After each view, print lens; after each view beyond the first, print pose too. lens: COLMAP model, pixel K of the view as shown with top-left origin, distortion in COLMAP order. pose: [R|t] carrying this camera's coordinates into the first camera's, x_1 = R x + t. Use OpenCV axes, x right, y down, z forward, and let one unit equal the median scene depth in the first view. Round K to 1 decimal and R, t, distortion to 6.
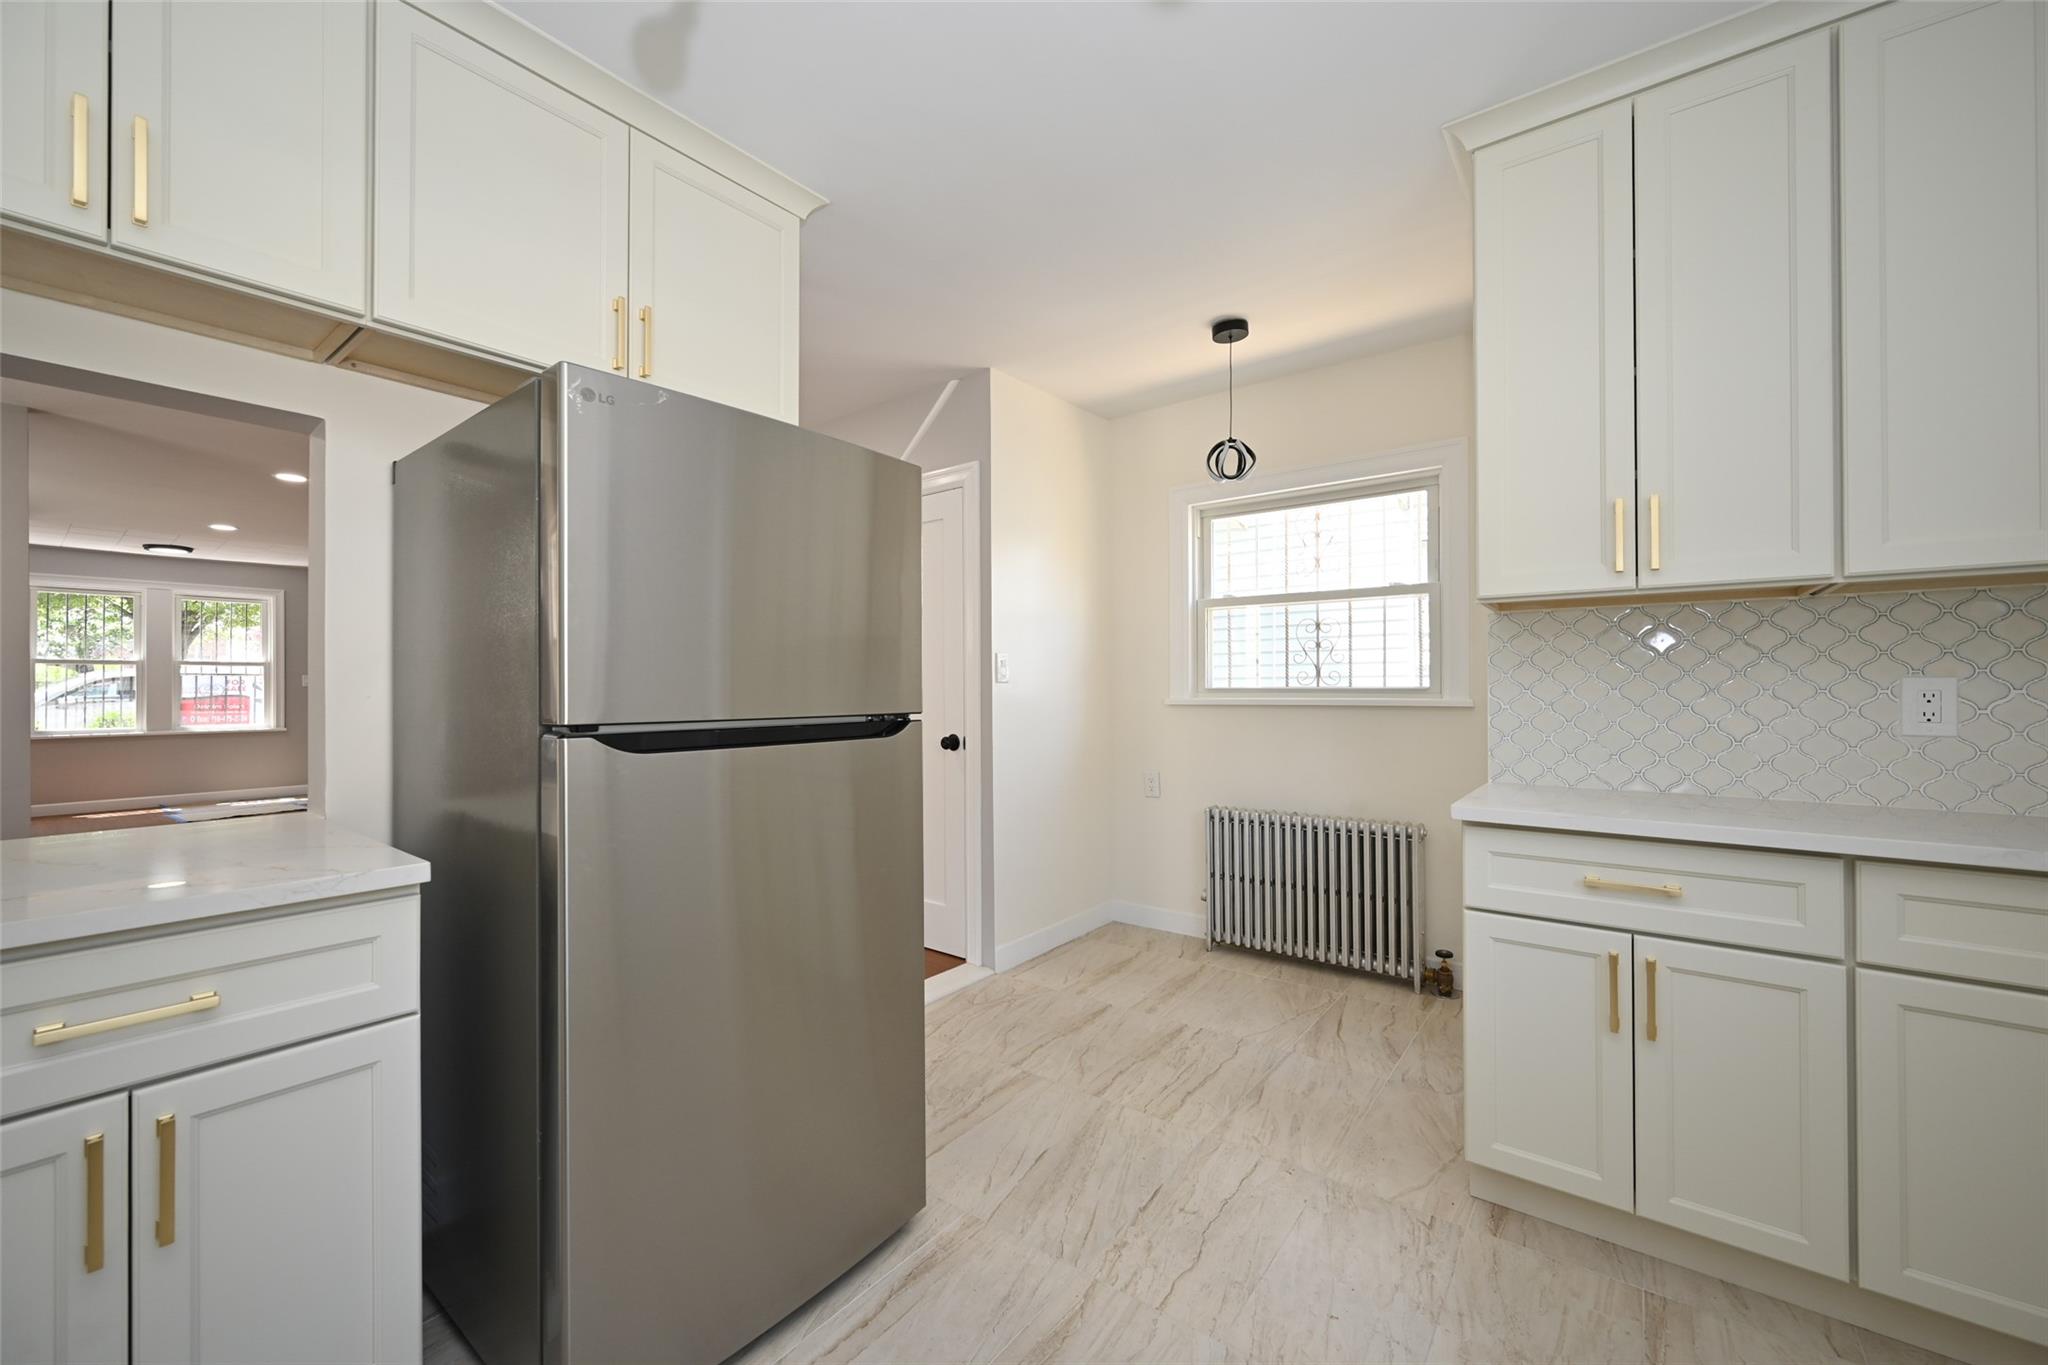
lens RADIAL K [[805.5, 0, 1031.7], [0, 805.5, 678.6], [0, 0, 1]] dist [-0.000371, -0.000237]
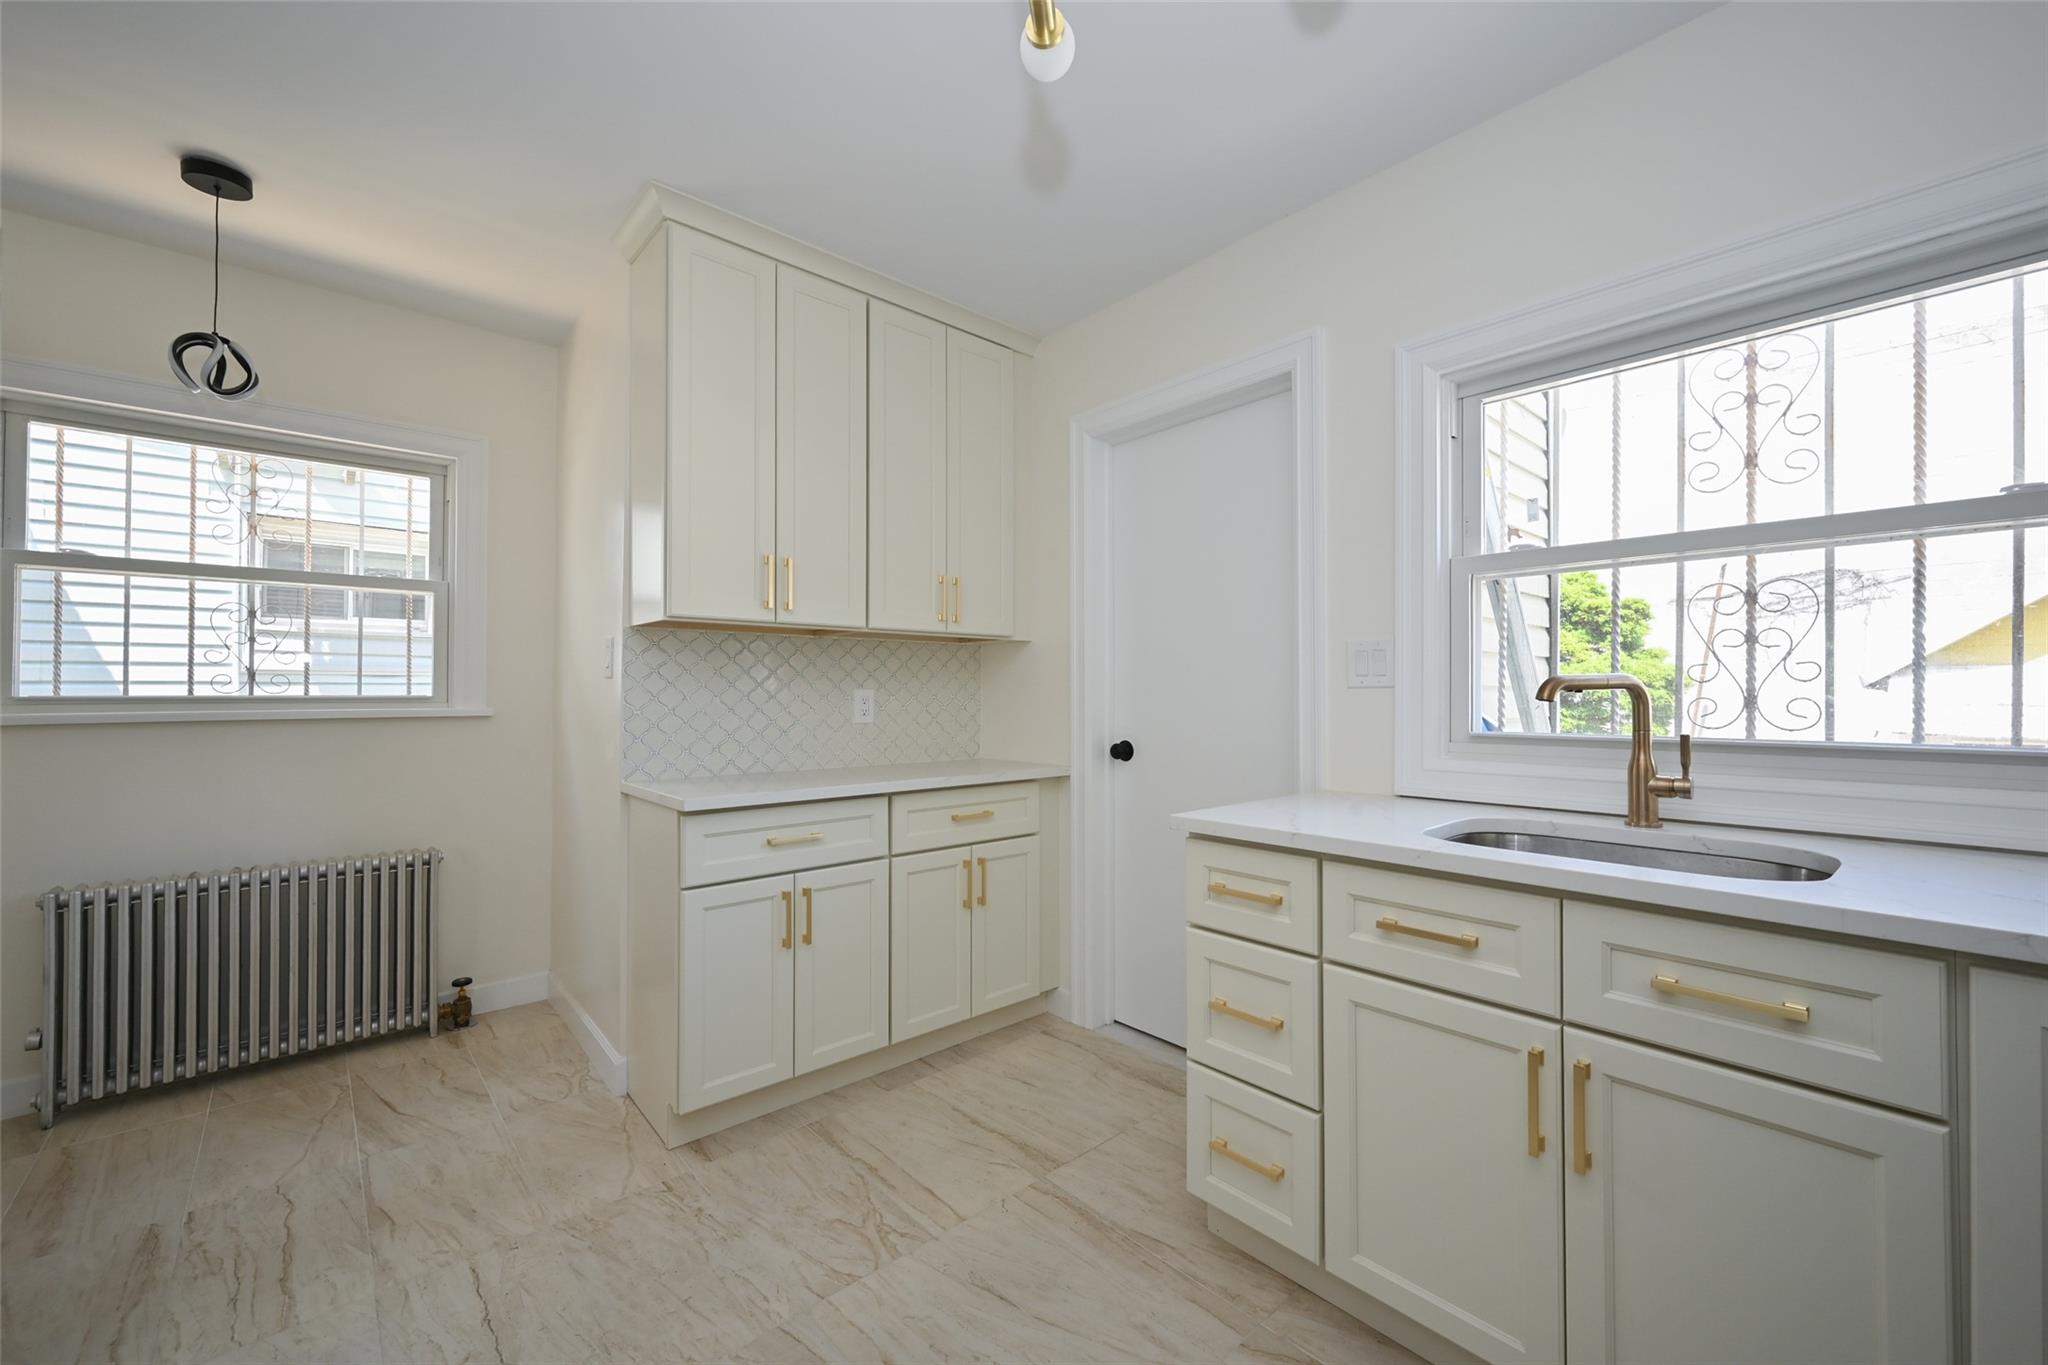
lens RADIAL K [[805.5, 0, 1024.3], [0, 805.5, 680.9], [0, 0, 1]] dist [-0.000371, -0.000237]
pose [[0.191411, 0.017367, 0.981356, -0.342657], [-0.008716, 0.999834, -0.015994, 0.003340], [-0.981471, -0.005493, 0.191530, 0.223128]]
